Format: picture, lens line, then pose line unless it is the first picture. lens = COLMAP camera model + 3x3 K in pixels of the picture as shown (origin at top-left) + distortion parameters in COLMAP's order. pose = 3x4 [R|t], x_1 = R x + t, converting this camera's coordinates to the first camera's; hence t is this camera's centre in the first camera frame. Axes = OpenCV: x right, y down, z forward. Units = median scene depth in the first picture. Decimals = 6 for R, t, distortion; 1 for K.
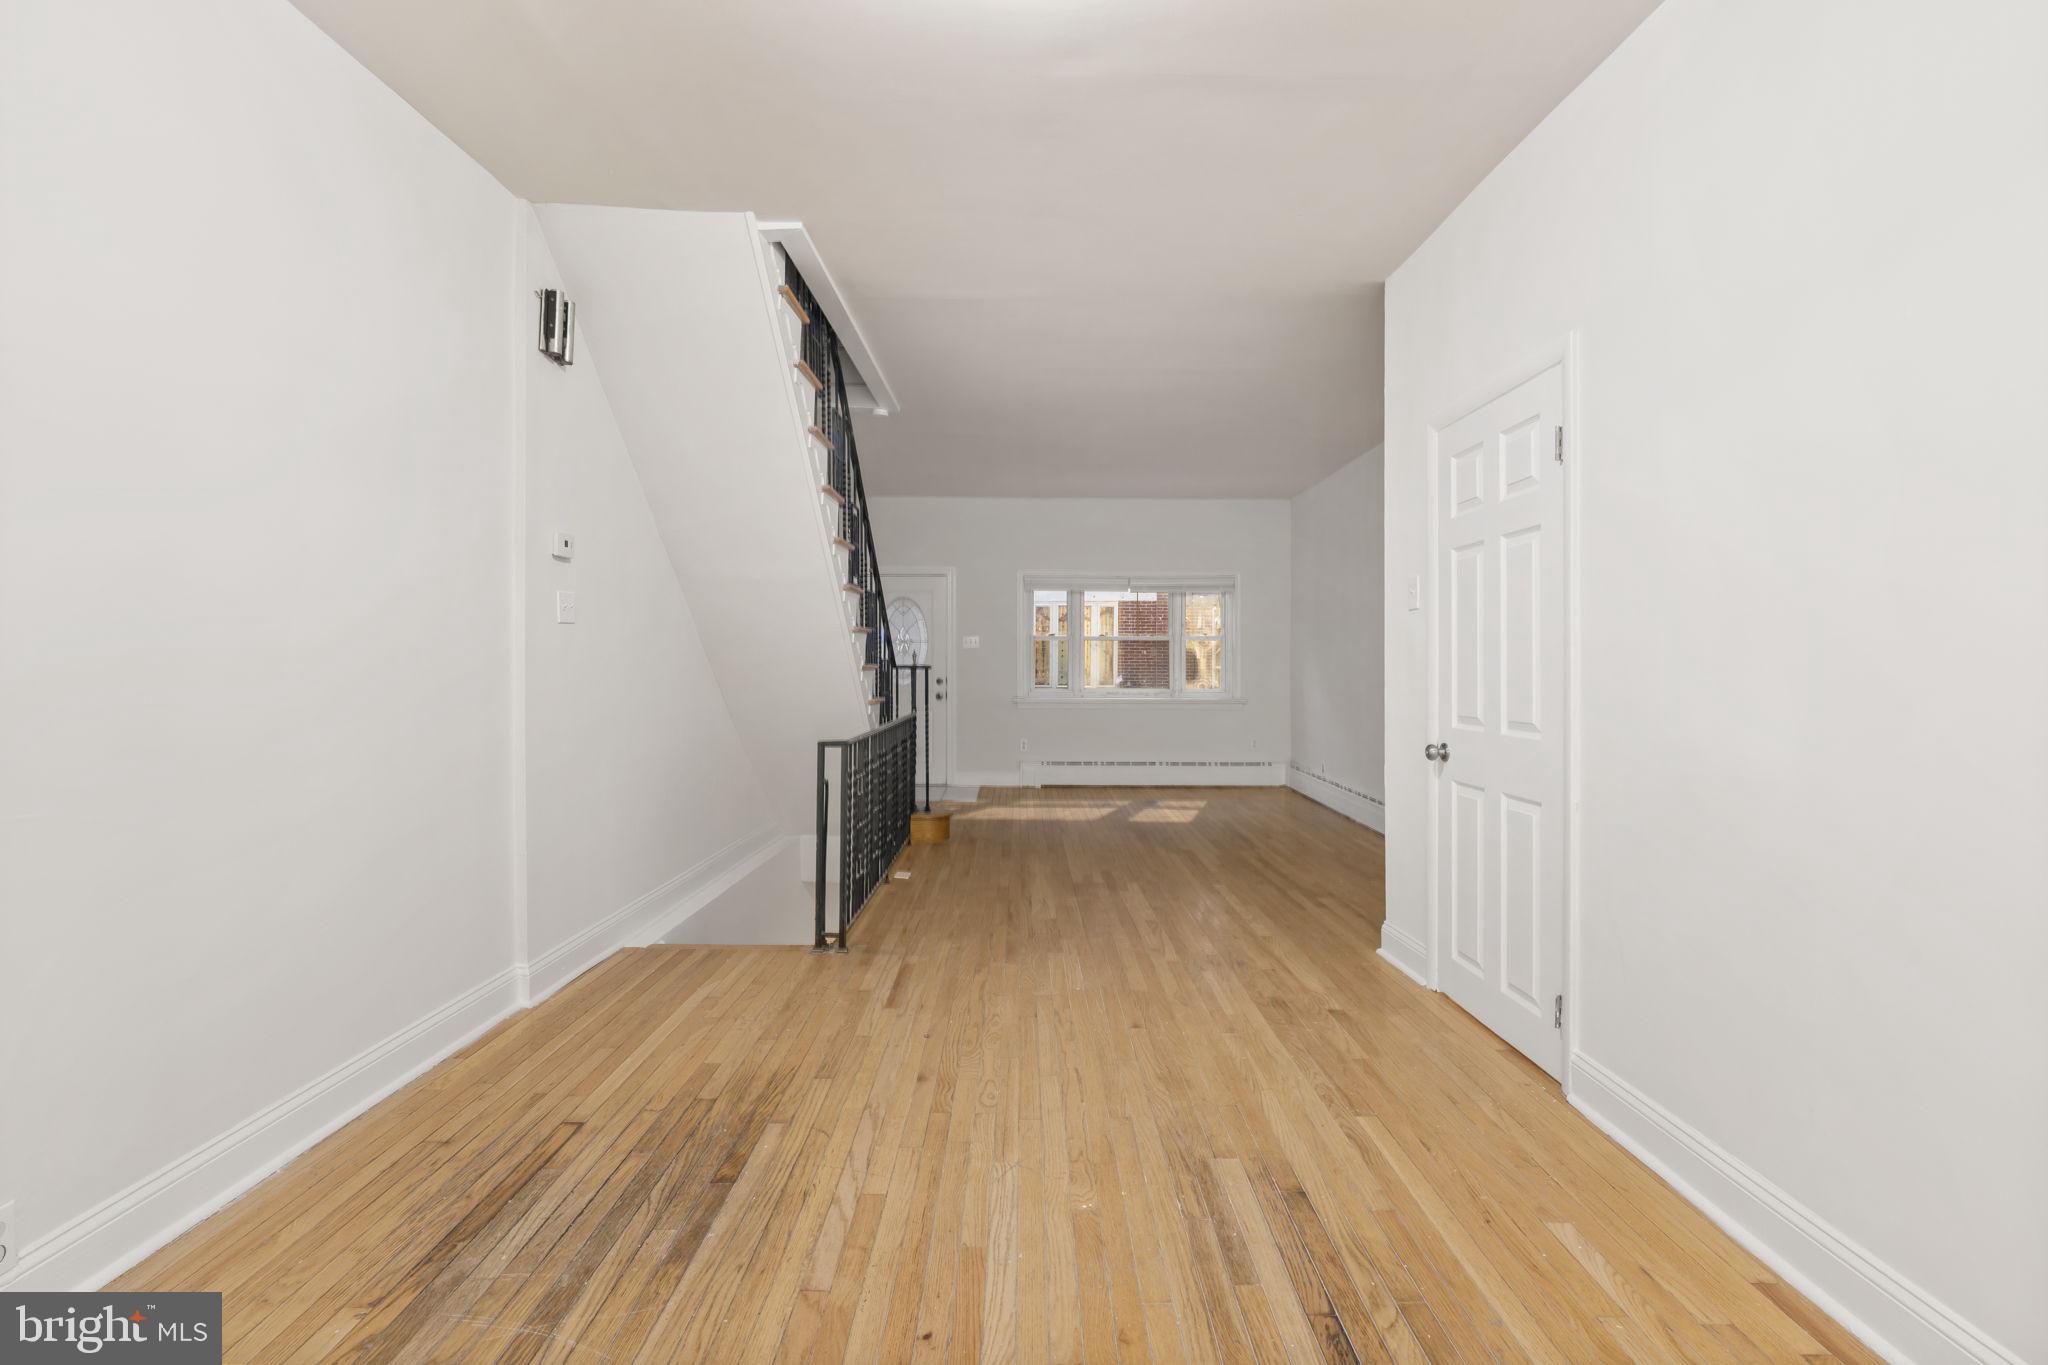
lens RADIAL K [[946.5, 0, 1011.5], [0, 946.5, 669.0], [0, 0, 1]] dist [-0.008371, 0.002116]
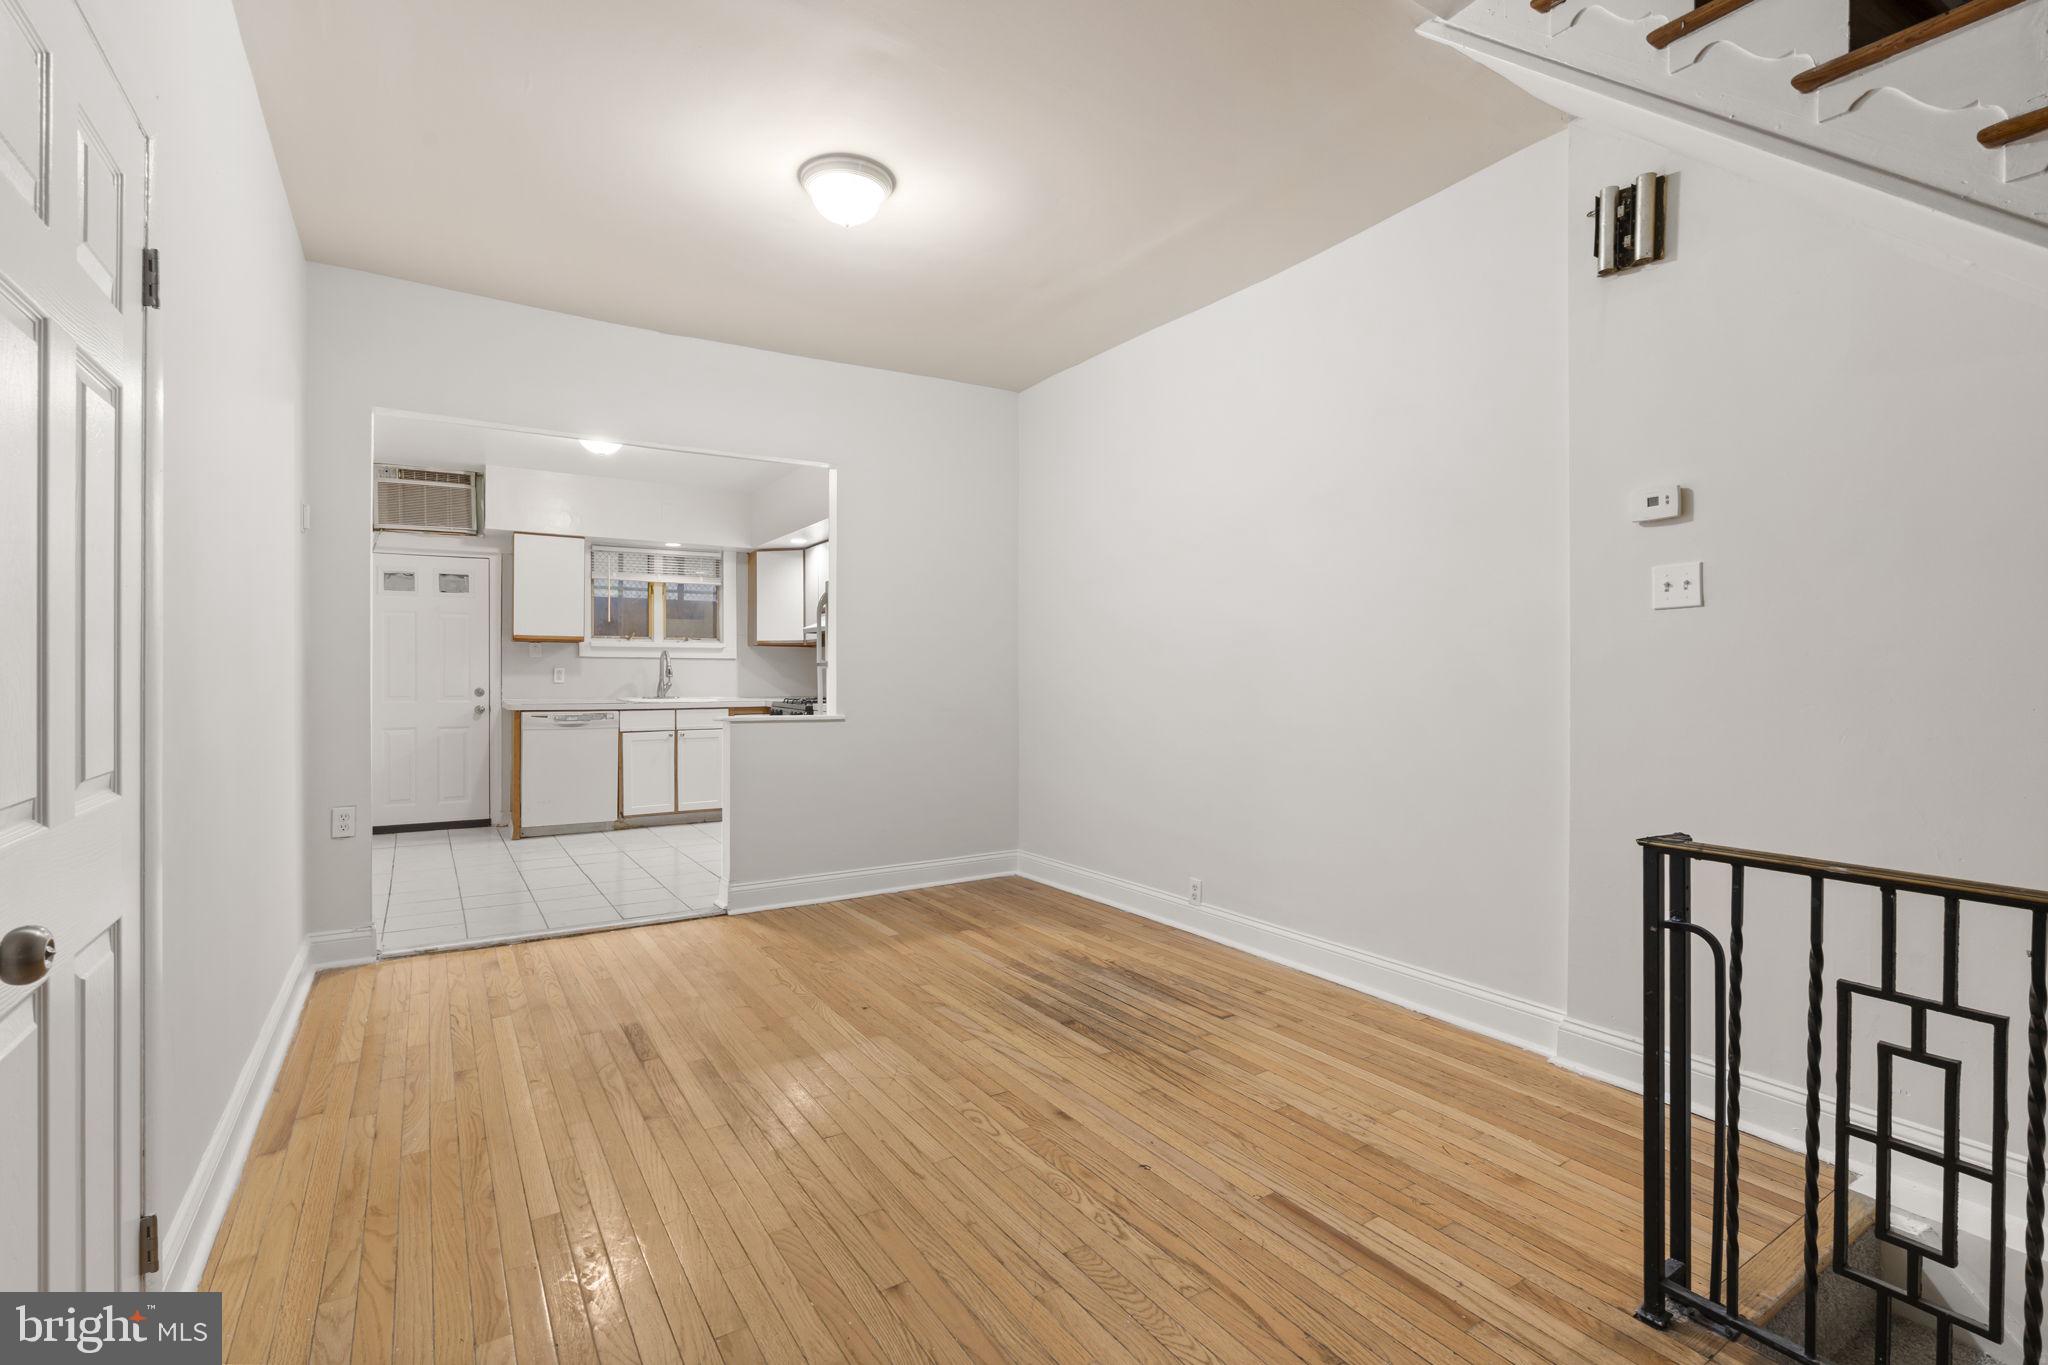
lens RADIAL K [[946.5, 0, 1042.6], [0, 946.5, 677.3], [0, 0, 1]] dist [-0.008371, 0.002116]
pose [[-0.828732, -0.002109, -0.559642, 0.477402], [-0.007149, 0.999951, 0.006817, 0.002406], [0.559601, 0.009650, -0.828706, 1.911433]]
